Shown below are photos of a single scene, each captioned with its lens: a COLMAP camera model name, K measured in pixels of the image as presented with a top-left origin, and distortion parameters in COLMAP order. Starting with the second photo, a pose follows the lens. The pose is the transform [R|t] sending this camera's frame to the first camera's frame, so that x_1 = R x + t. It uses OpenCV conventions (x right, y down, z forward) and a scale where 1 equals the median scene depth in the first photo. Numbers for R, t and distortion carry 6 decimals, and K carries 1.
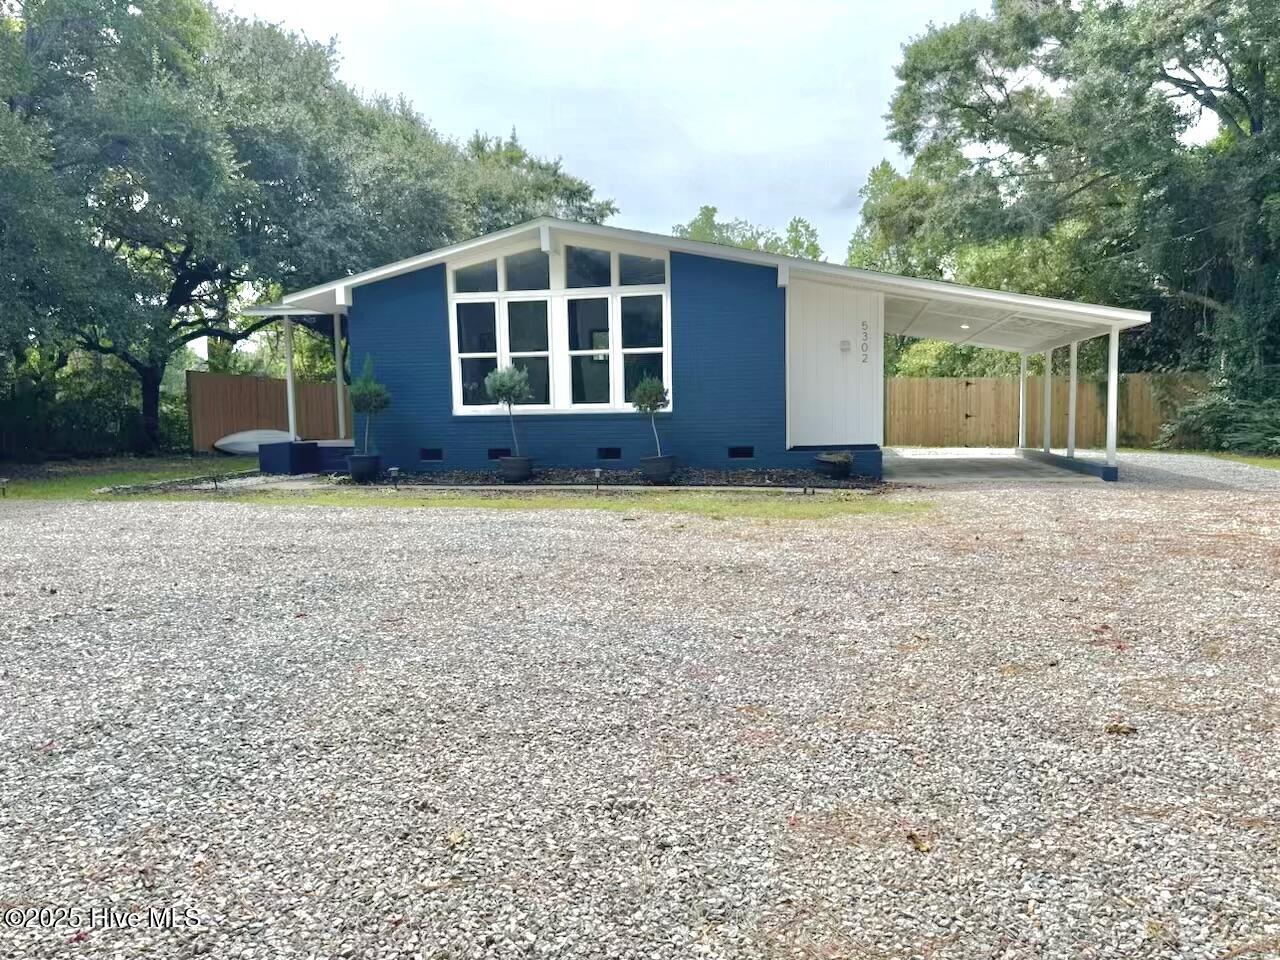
lens RADIAL K [[937.6, 0, 652.8], [0, 937.6, 508.4], [0, 0, 1]] dist [0.046599, -0.019686]
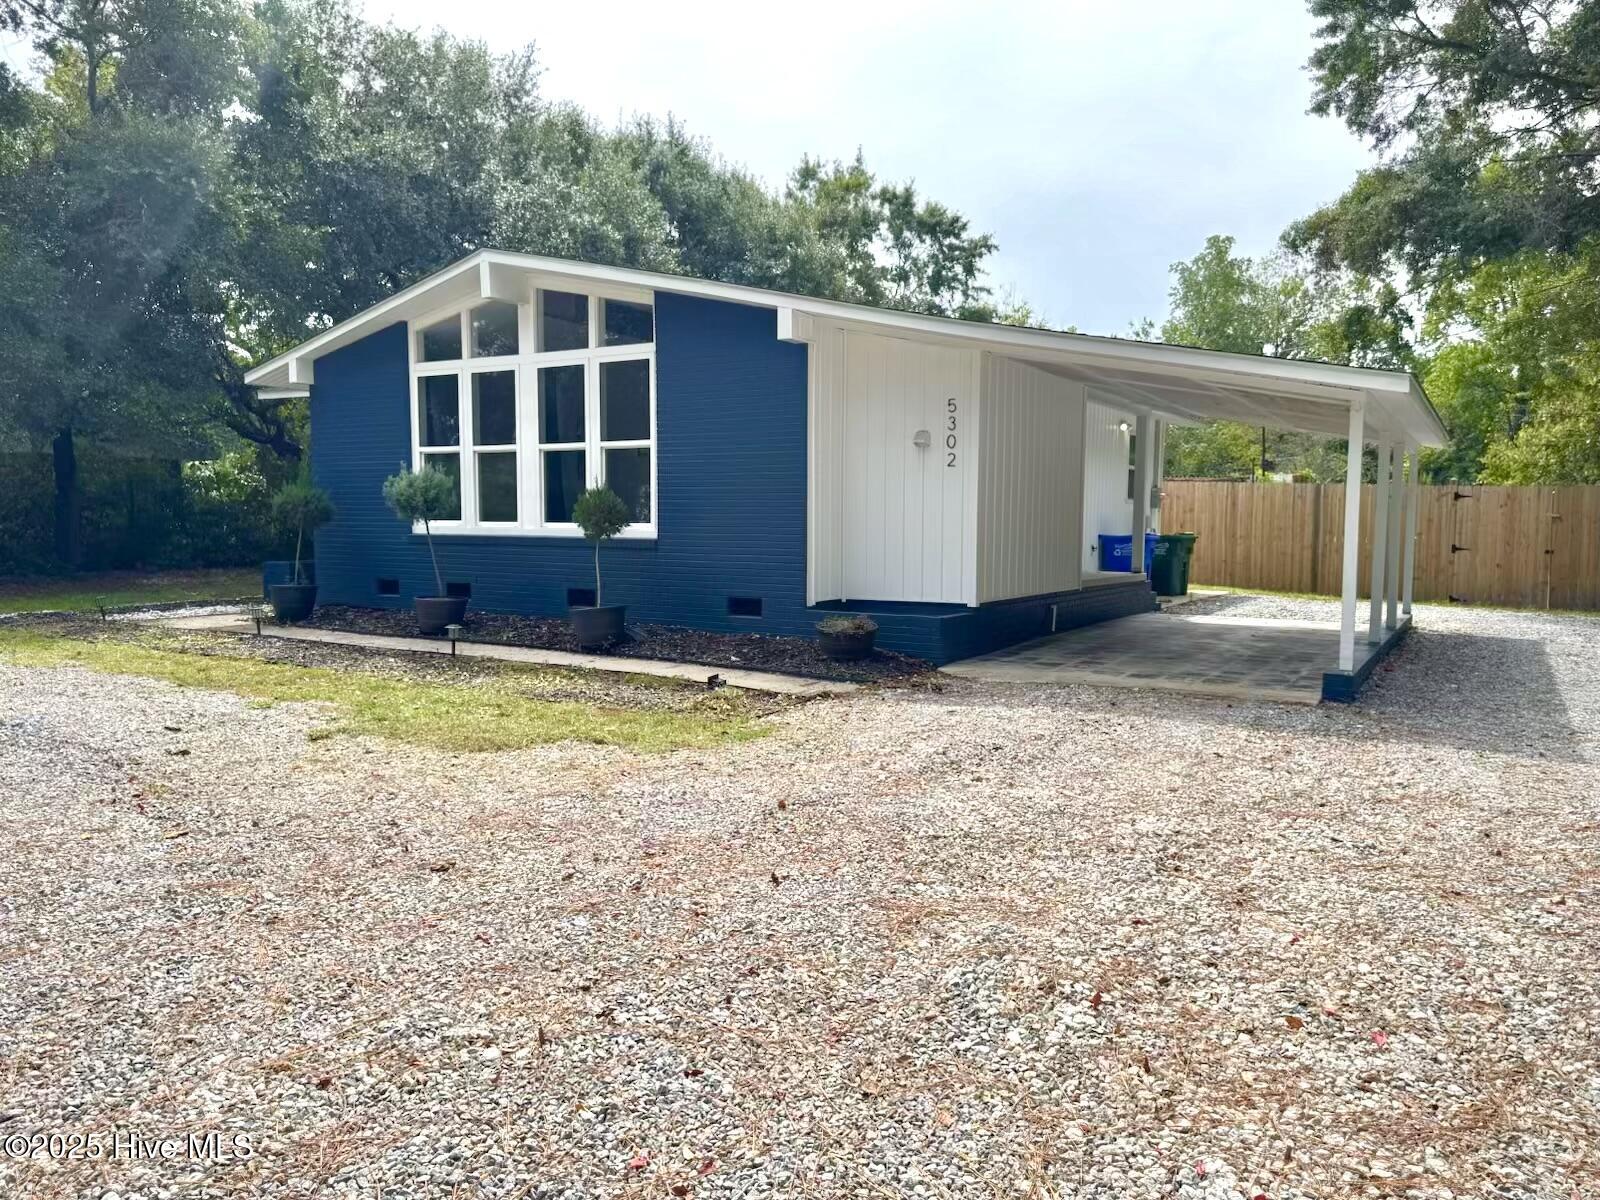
lens RADIAL K [[1172.0, 0, 813.2], [0, 1172.0, 616.3], [0, 0, 1]] dist [0.046599, -0.019686]
pose [[0.942623, 0.052300, -0.329737, 0.382448], [-0.057327, 0.998340, -0.005534, -0.049441], [0.328900, 0.024119, 0.944057, 0.262762]]
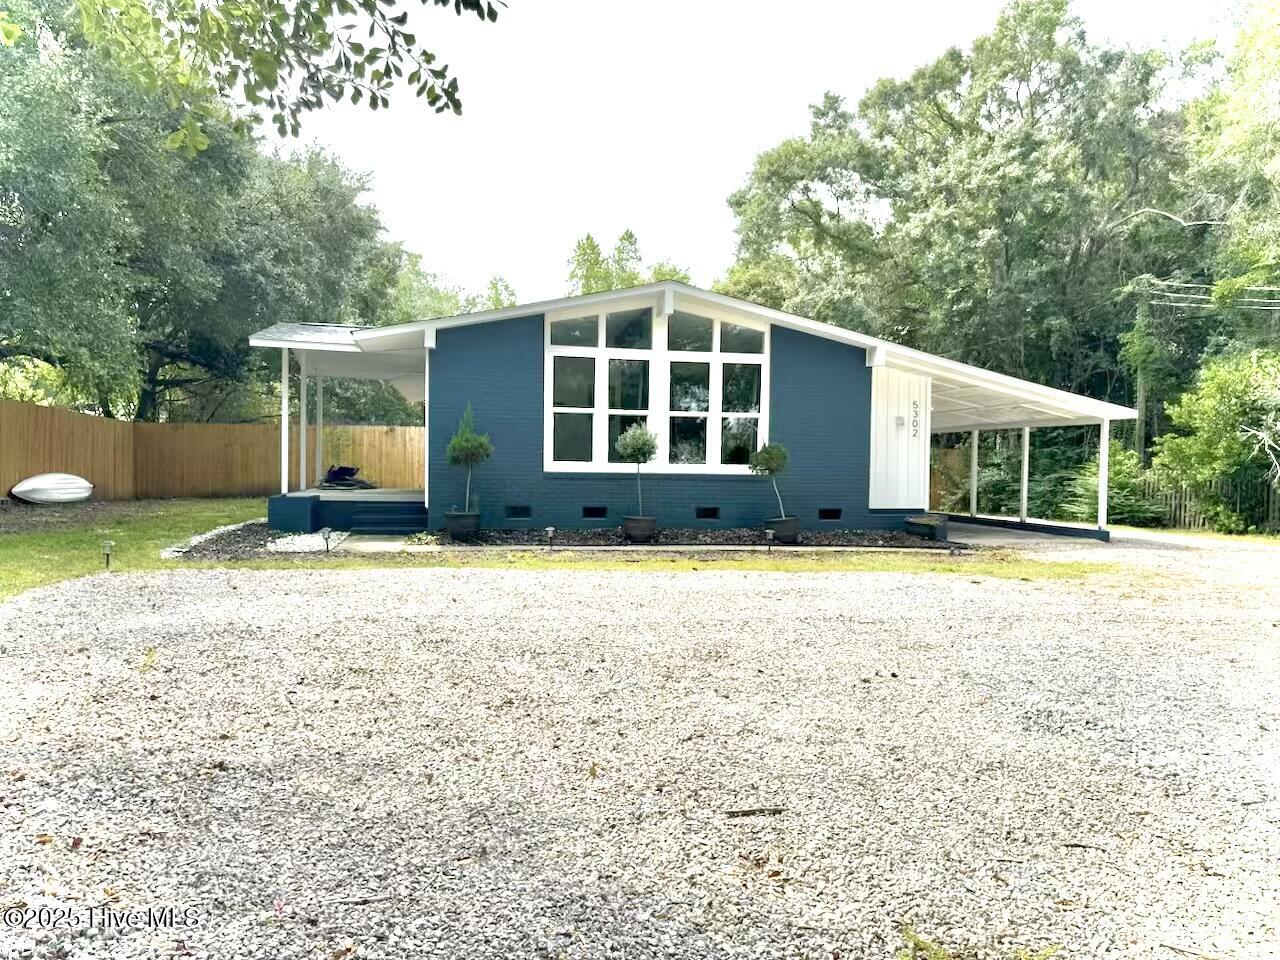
lens RADIAL K [[937.6, 0, 648.7], [0, 937.6, 477.5], [0, 0, 1]] dist [0.046599, -0.019686]
pose [[0.915608, 0.026693, 0.401184, -0.507213], [0.007662, 0.996454, -0.083787, -0.013026], [-0.401998, 0.079790, 0.912157, 0.097127]]
